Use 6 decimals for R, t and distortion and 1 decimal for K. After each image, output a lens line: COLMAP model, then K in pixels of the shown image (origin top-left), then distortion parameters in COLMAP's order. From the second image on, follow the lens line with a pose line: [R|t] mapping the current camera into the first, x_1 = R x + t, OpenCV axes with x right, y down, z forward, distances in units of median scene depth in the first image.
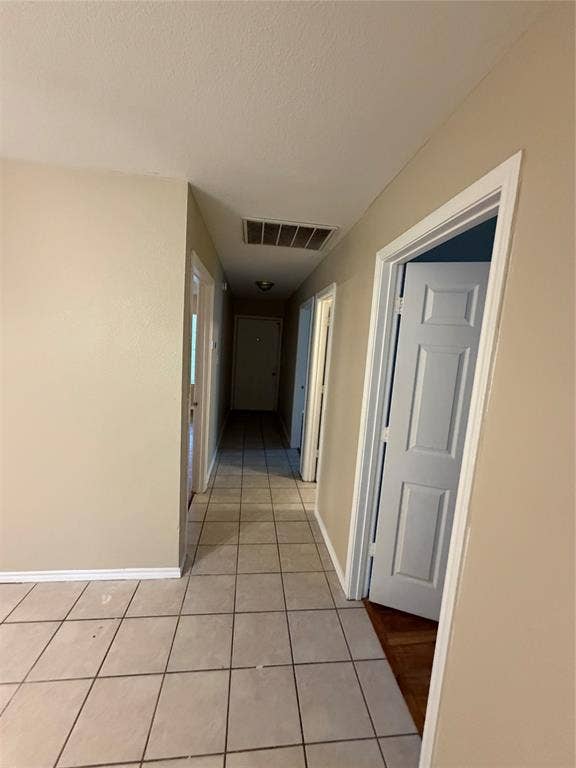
lens RADIAL K [[308.3, 0, 287.3], [0, 308.3, 383.1], [0, 0, 1]] dist [-0.004732, 0.001019]
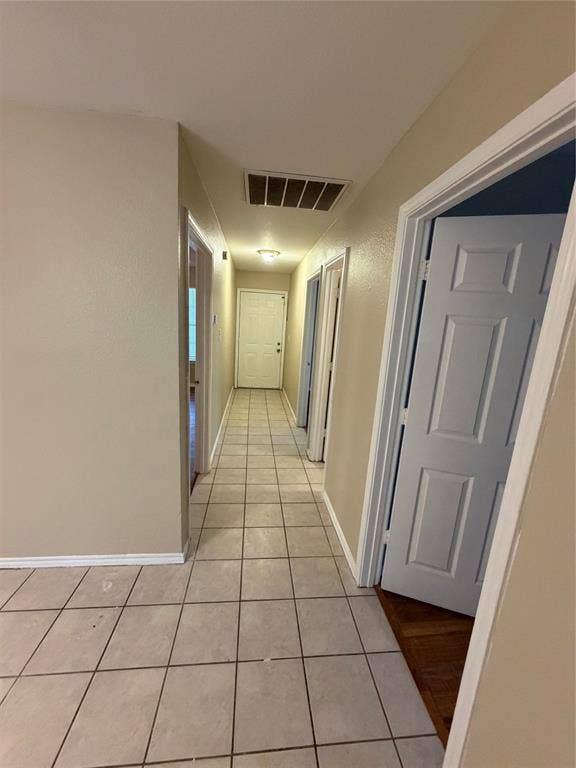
lens RADIAL K [[308.3, 0, 288.5], [0, 308.3, 383.3], [0, 0, 1]] dist [-0.004732, 0.001019]
pose [[0.999946, -0.001876, -0.010242, -0.011597], [0.002678, 0.996887, 0.078795, -0.002379], [0.010062, -0.078818, 0.996838, 0.105073]]
